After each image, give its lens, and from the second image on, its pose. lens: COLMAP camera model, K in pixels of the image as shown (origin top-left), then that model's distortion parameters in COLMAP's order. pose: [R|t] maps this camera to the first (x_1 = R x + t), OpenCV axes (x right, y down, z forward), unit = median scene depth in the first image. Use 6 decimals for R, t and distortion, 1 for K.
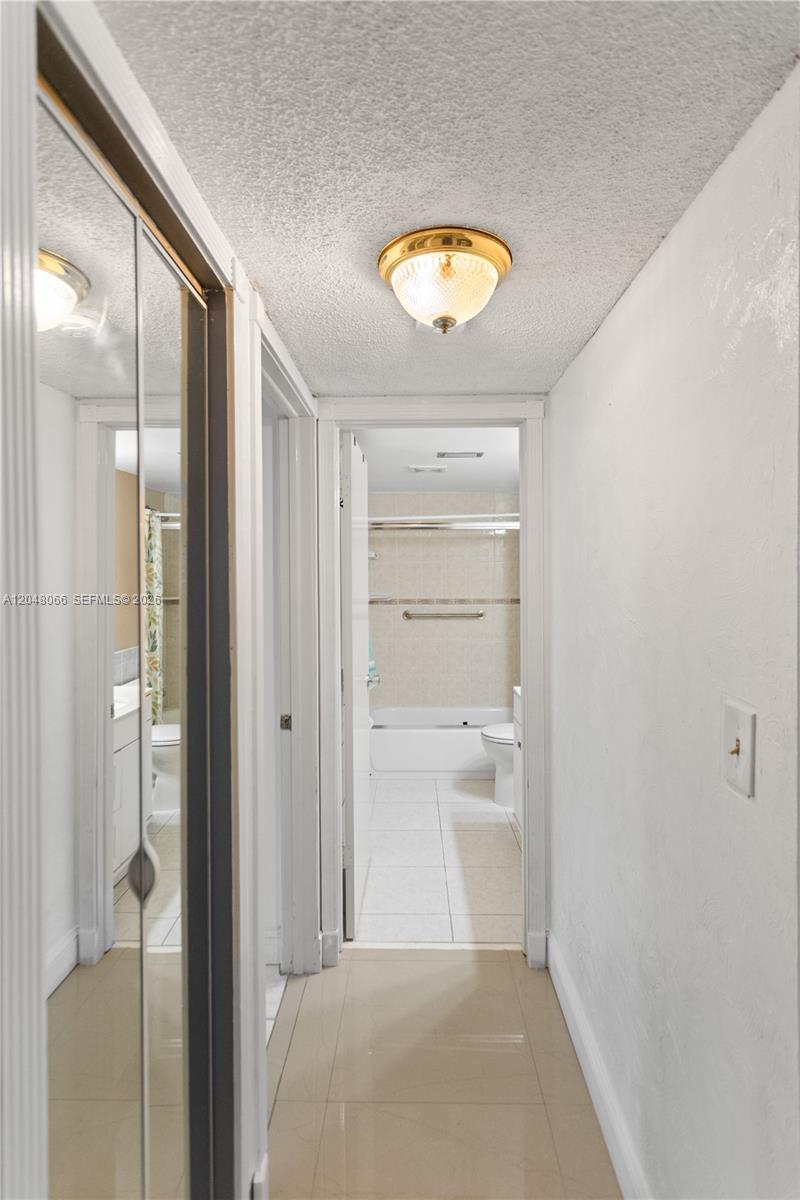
lens RADIAL K [[585.1, 0, 394.0], [0, 585.1, 574.4], [0, 0, 1]] dist [0.005987, 0.001189]
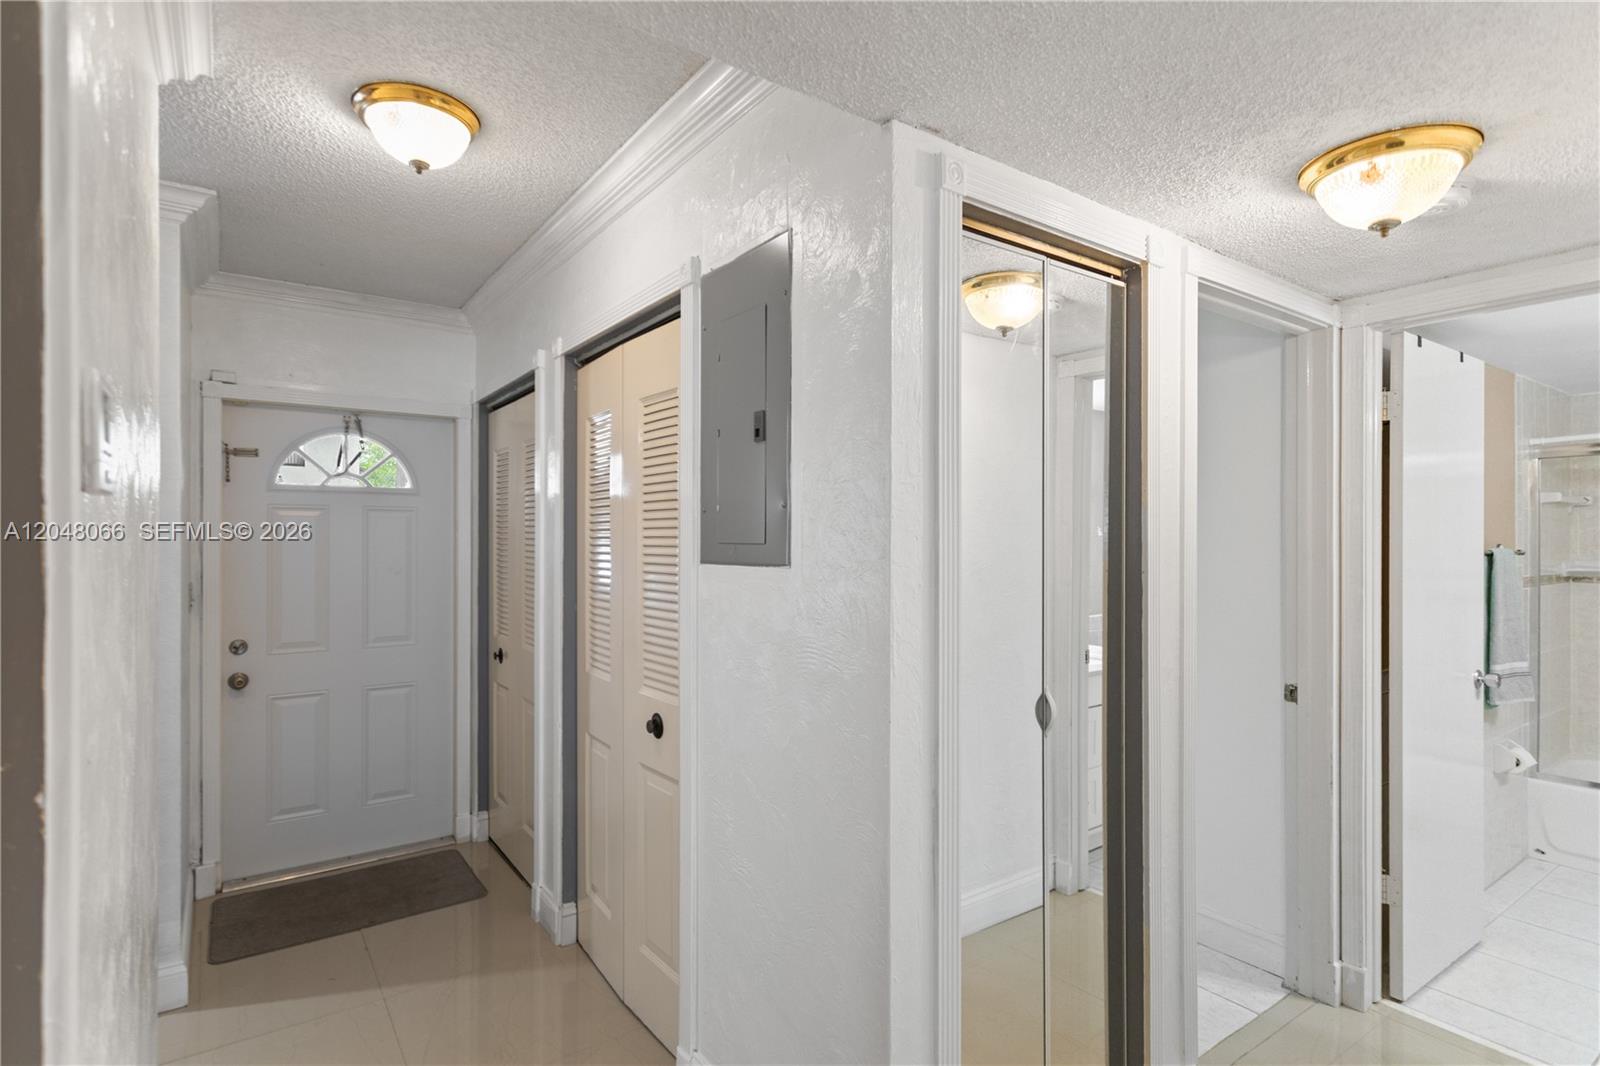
lens RADIAL K [[802.8, 0, 804.1], [0, 802.8, 540.0], [0, 0, 1]] dist [0.003878, 0.000781]
pose [[0.603970, 0.006209, -0.796983, 0.288807], [-0.009959, 0.999950, 0.000243, 0.033581], [0.796945, 0.007790, 0.604002, -0.245679]]
